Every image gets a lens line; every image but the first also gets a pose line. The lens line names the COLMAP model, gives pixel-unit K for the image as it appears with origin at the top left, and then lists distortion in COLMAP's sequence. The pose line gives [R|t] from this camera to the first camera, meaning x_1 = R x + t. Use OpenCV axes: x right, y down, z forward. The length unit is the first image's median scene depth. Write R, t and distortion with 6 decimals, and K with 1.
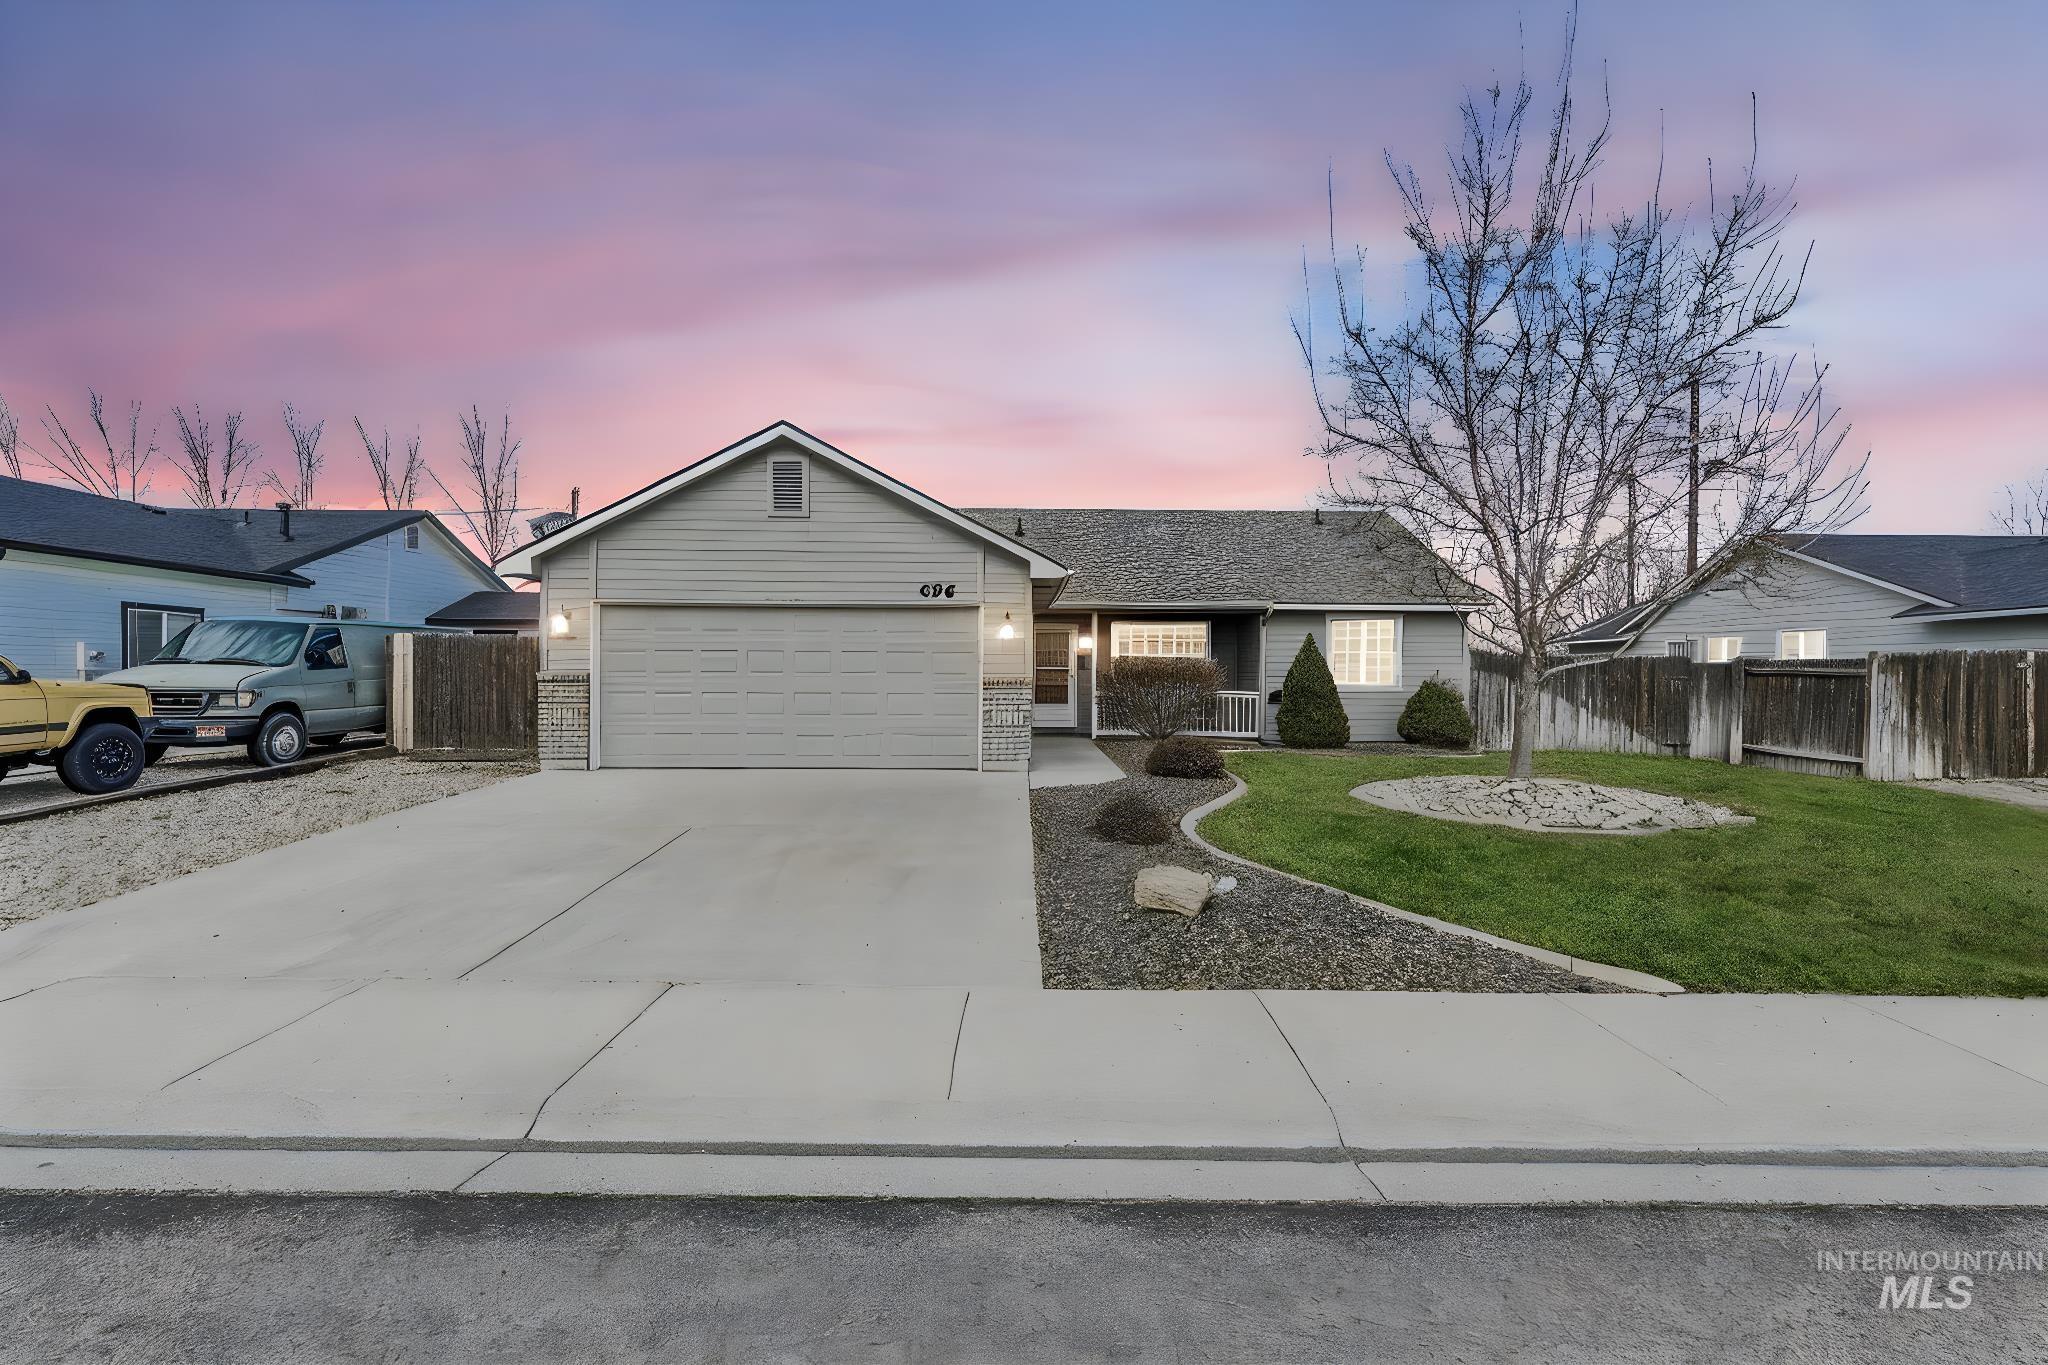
lens RADIAL K [[929.4, 0, 1026.5], [0, 929.4, 677.0], [0, 0, 1]] dist [0.000249, -0.000240]
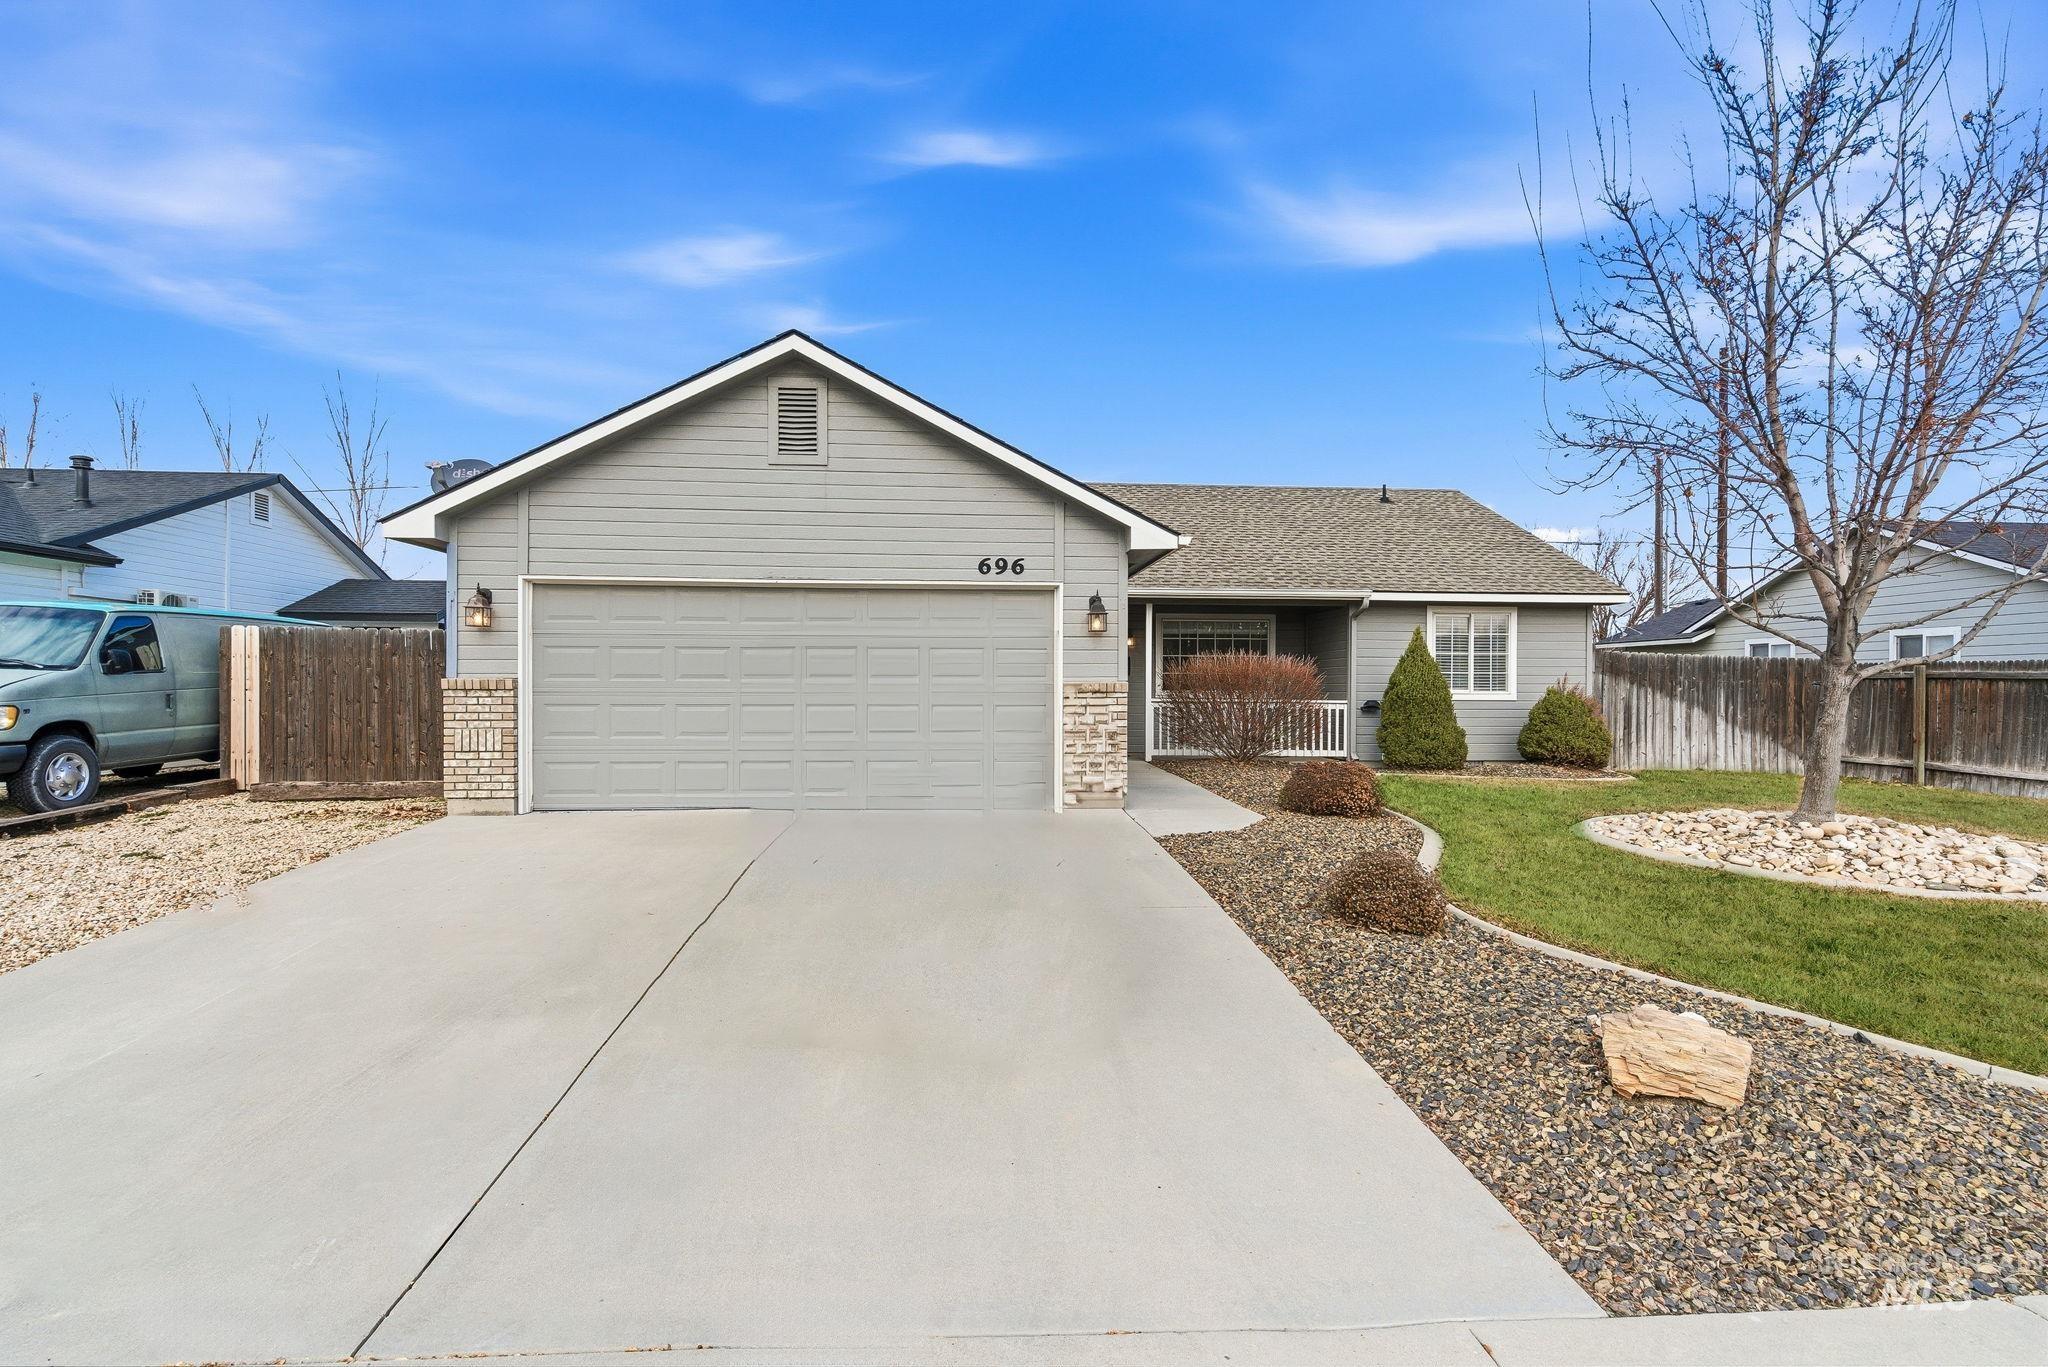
lens RADIAL K [[994.0, 0, 1024.0], [0, 994.0, 683.5], [0, 0, 1]] dist [0.001430, 0.000056]
pose [[0.997631, -0.001808, 0.068767, -0.117685], [0.001985, 0.999995, -0.002511, 0.002380], [-0.068762, 0.002641, 0.997630, 0.183416]]
